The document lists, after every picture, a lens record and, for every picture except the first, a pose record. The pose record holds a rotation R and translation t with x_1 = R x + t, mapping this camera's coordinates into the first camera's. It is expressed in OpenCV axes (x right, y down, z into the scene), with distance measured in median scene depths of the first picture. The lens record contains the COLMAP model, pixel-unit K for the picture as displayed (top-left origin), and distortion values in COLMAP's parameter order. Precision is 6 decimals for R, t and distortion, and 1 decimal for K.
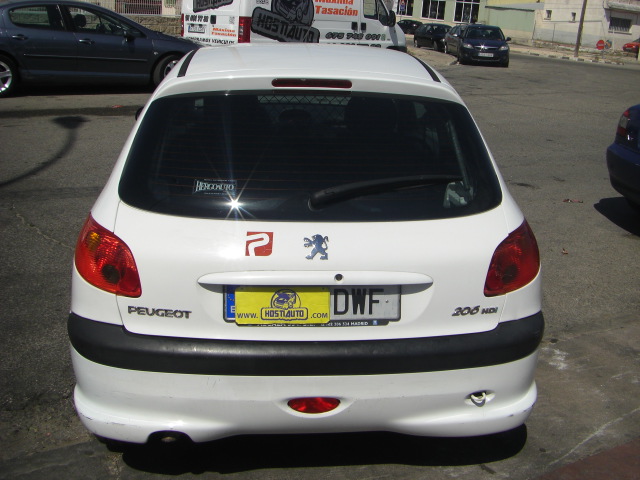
lens RADIAL K [[734.8, 0, 347.6], [0, 734.8, 203.2], [0, 0, 1]] dist [-0.195707, 0.142395]
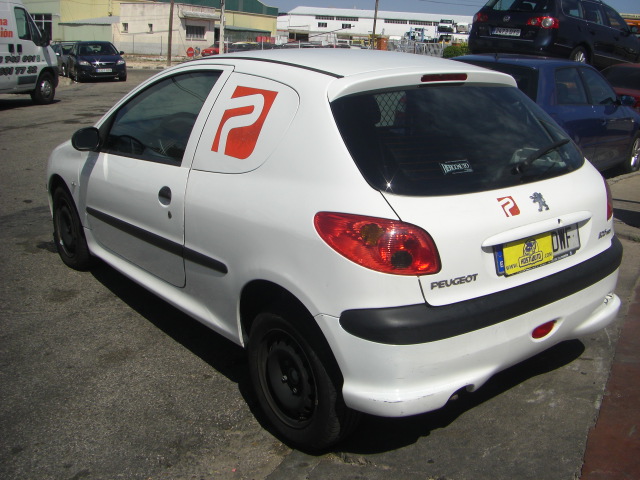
lens RADIAL K [[734.8, 0, 347.6], [0, 734.8, 203.2], [0, 0, 1]] dist [-0.195707, 0.142395]
pose [[0.823949, -0.157306, 0.544393, -0.720044], [0.166400, 0.985509, 0.032921, -0.024485], [-0.541682, 0.063461, 0.838184, 0.095232]]
